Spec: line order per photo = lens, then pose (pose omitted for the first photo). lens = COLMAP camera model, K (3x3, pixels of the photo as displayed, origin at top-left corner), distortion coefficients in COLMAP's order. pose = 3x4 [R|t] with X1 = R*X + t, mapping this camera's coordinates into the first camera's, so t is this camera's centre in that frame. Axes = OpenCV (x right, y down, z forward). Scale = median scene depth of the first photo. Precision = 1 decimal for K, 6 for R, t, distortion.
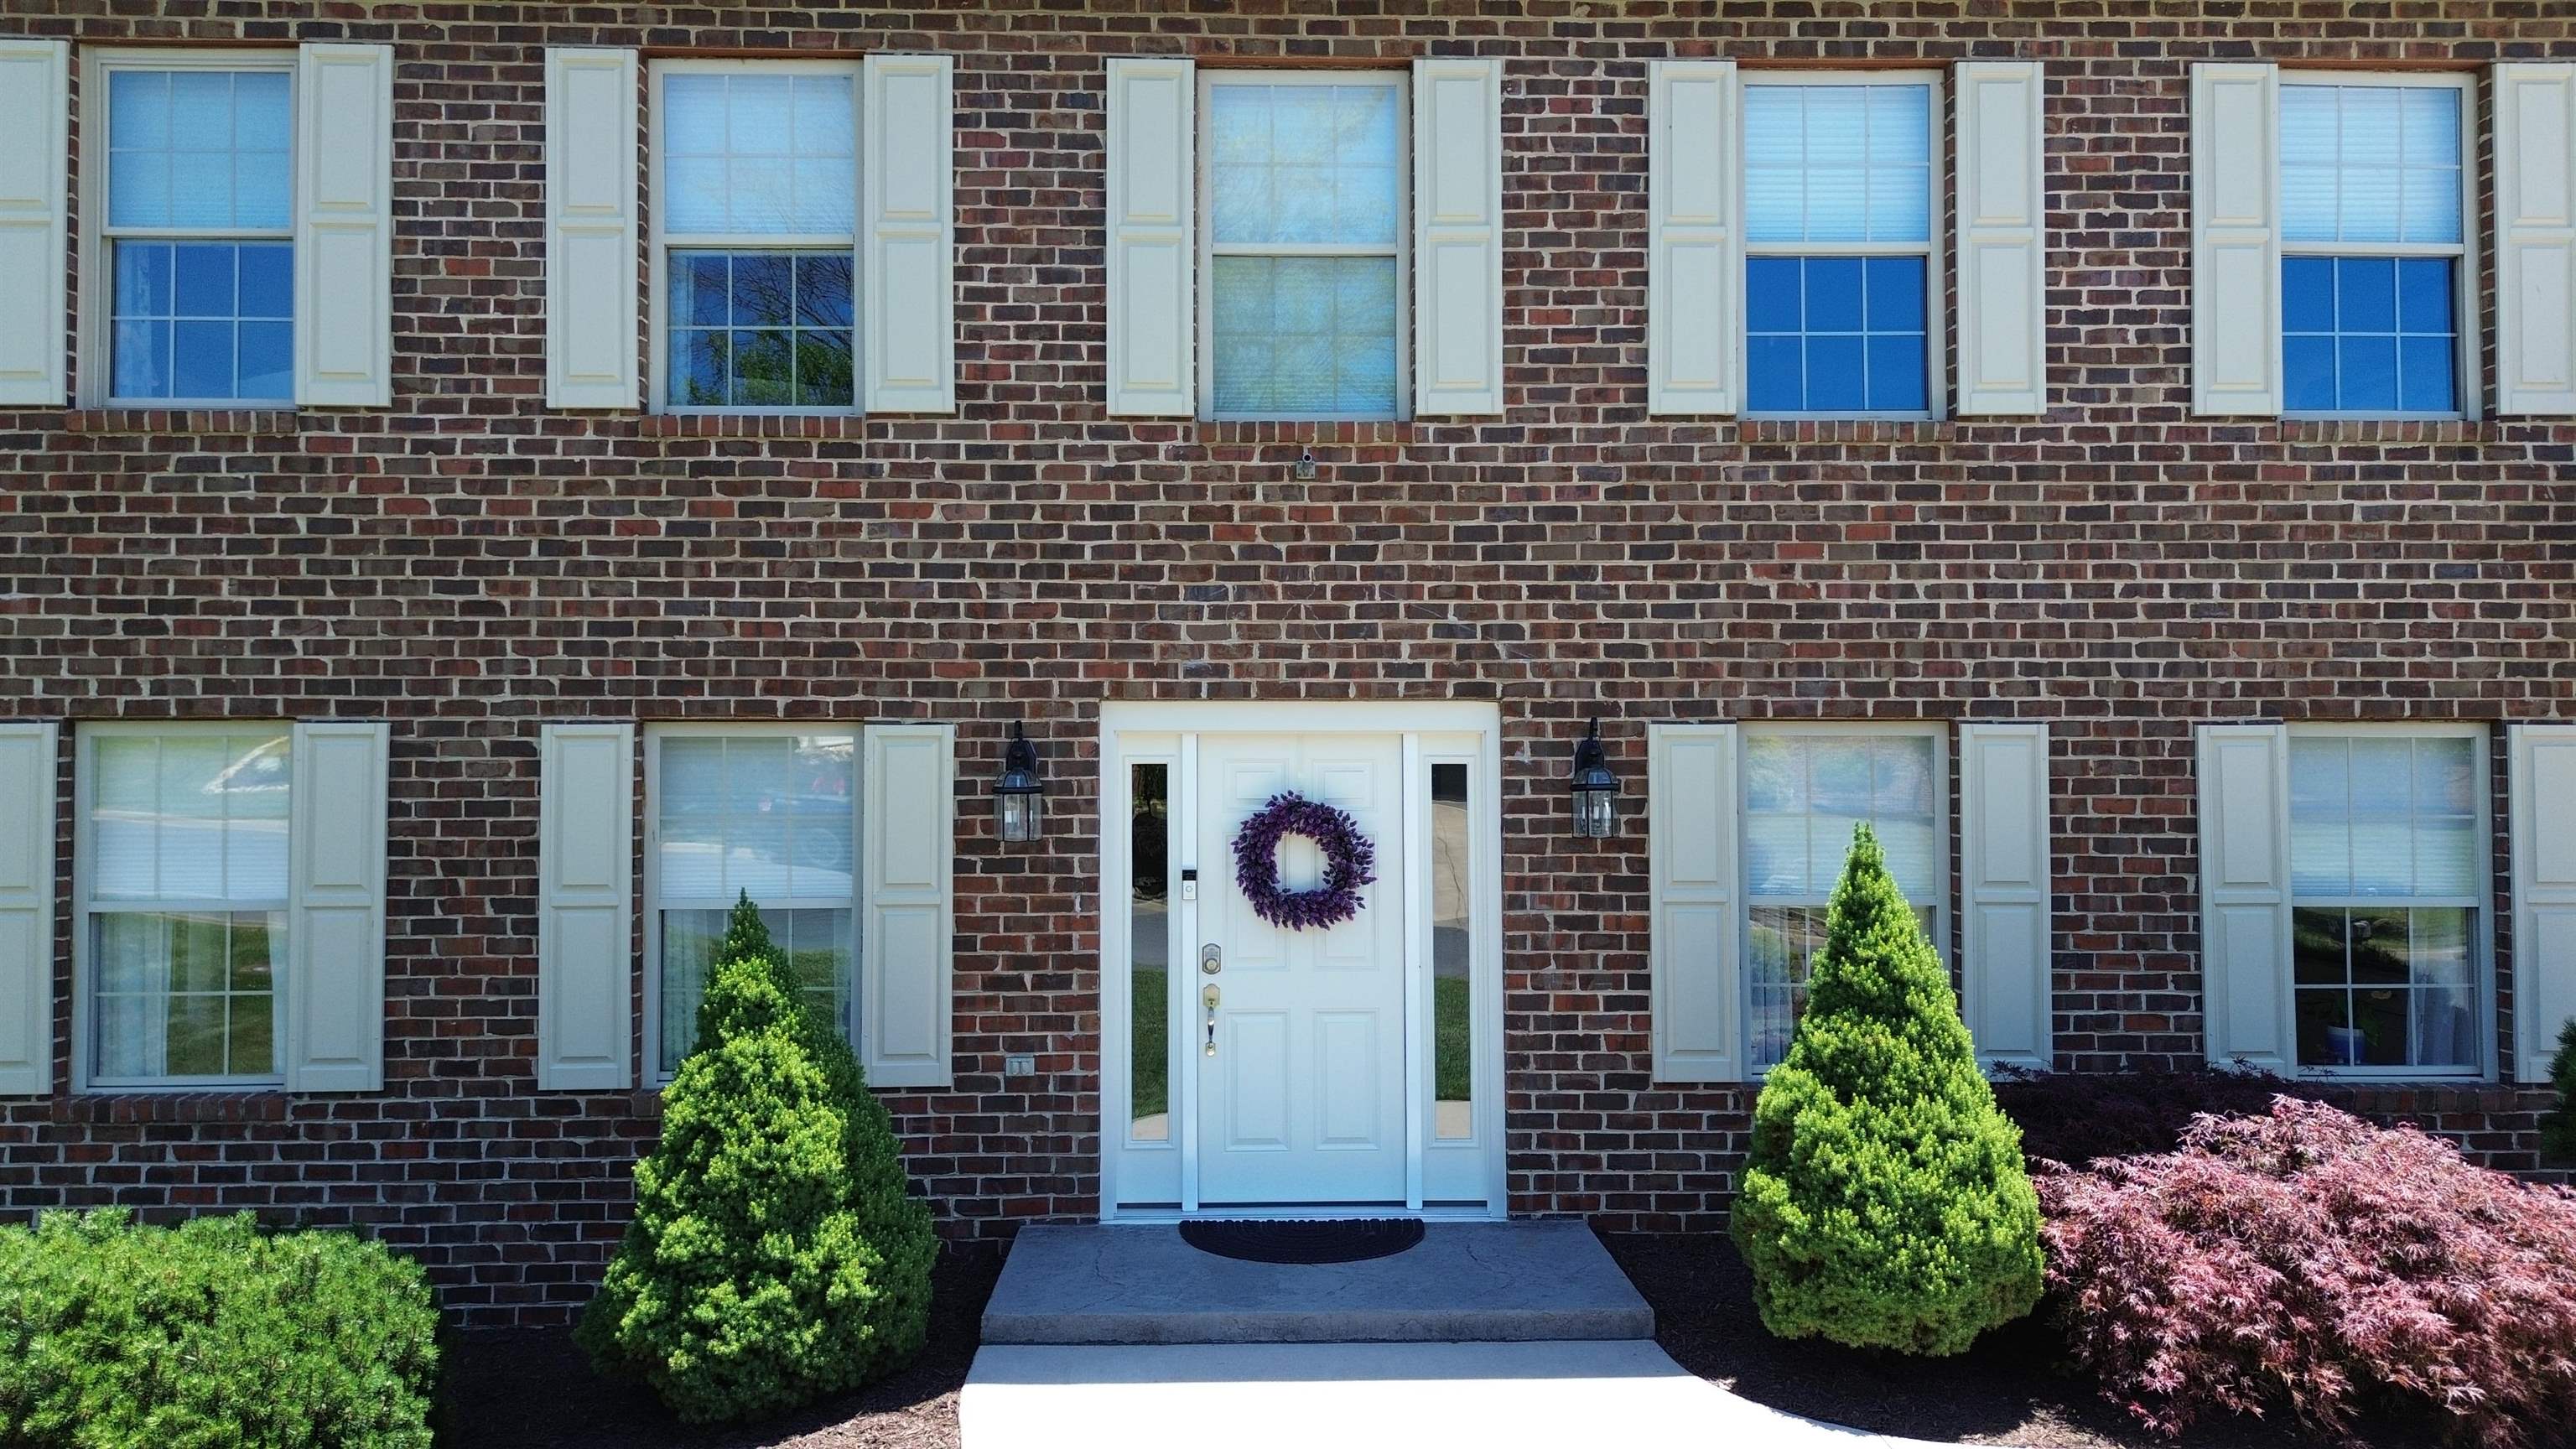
lens RADIAL K [[1842.0, 0, 1281.7], [0, 1842.0, 723.2], [0, 0, 1]] dist [0.053293, -0.051197]
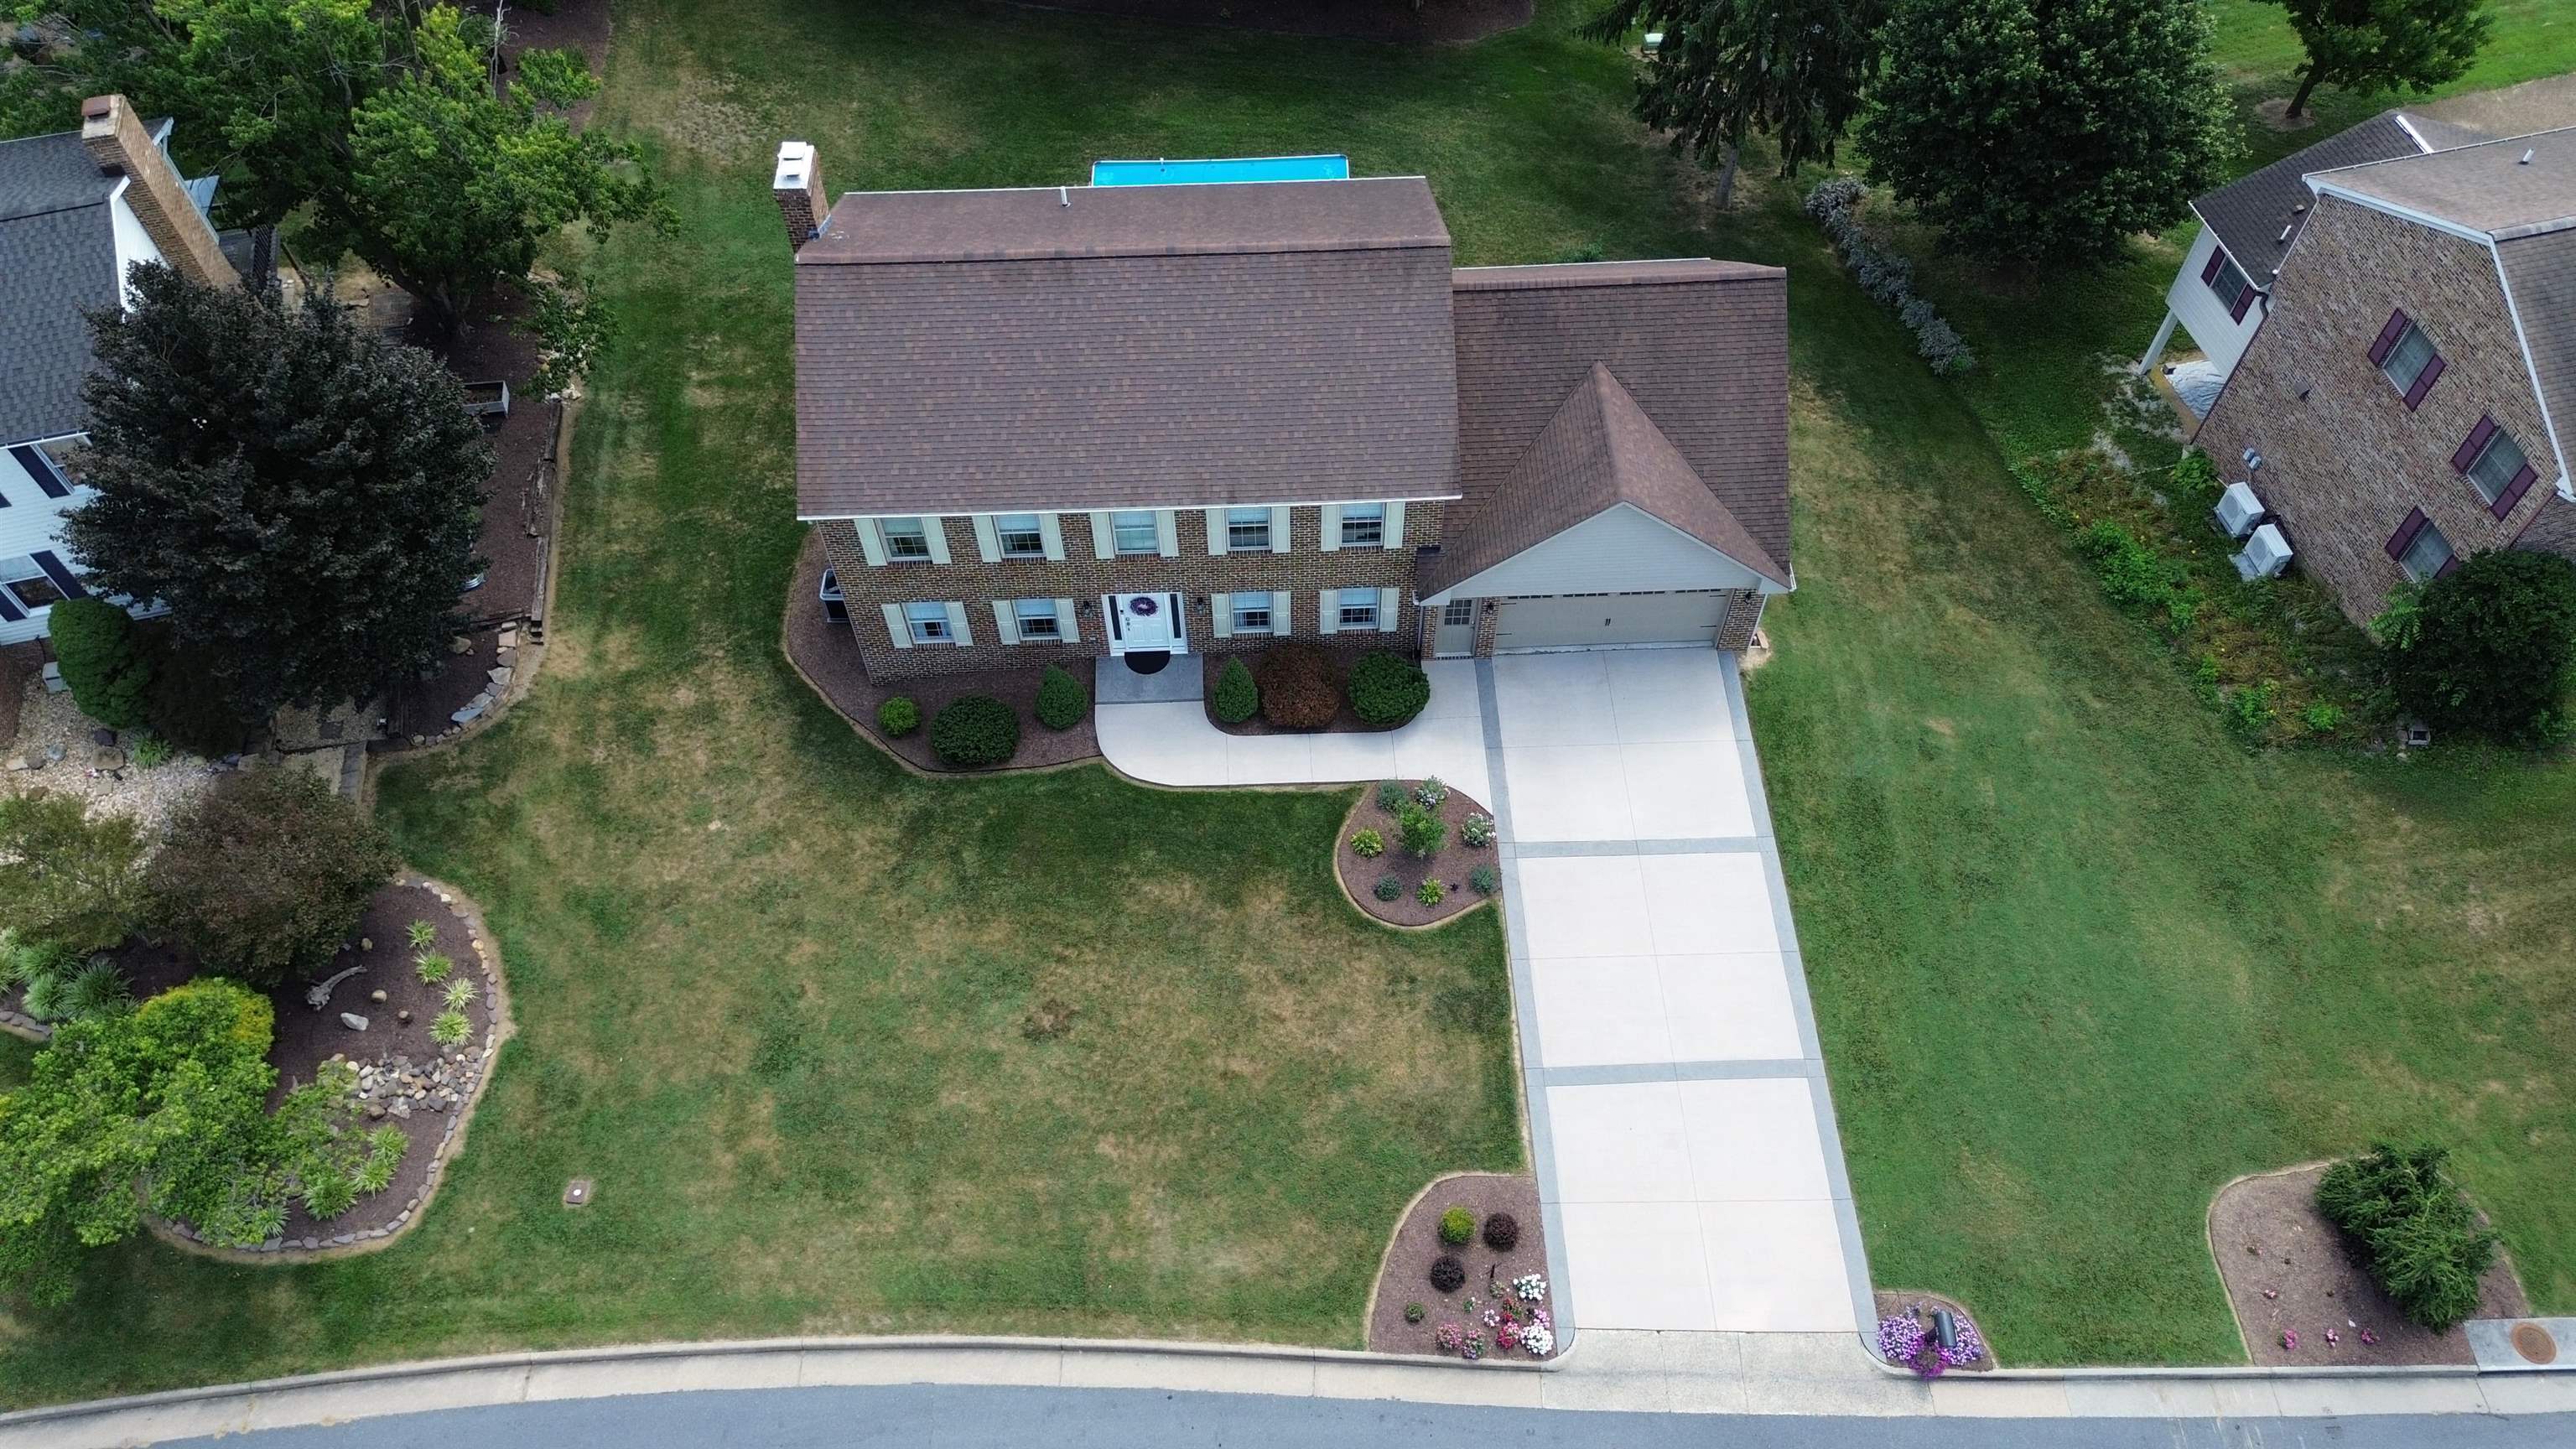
lens RADIAL K [[1826.5, 0, 1282.3], [0, 1826.5, 726.2], [0, 0, 1]] dist [0.067078, -0.054988]
pose [[0.999880, -0.015423, 0.001489, 0.376946], [0.007090, 0.540852, 0.841088, -3.946383], [-0.013778, -0.840976, 0.540897, -1.973256]]
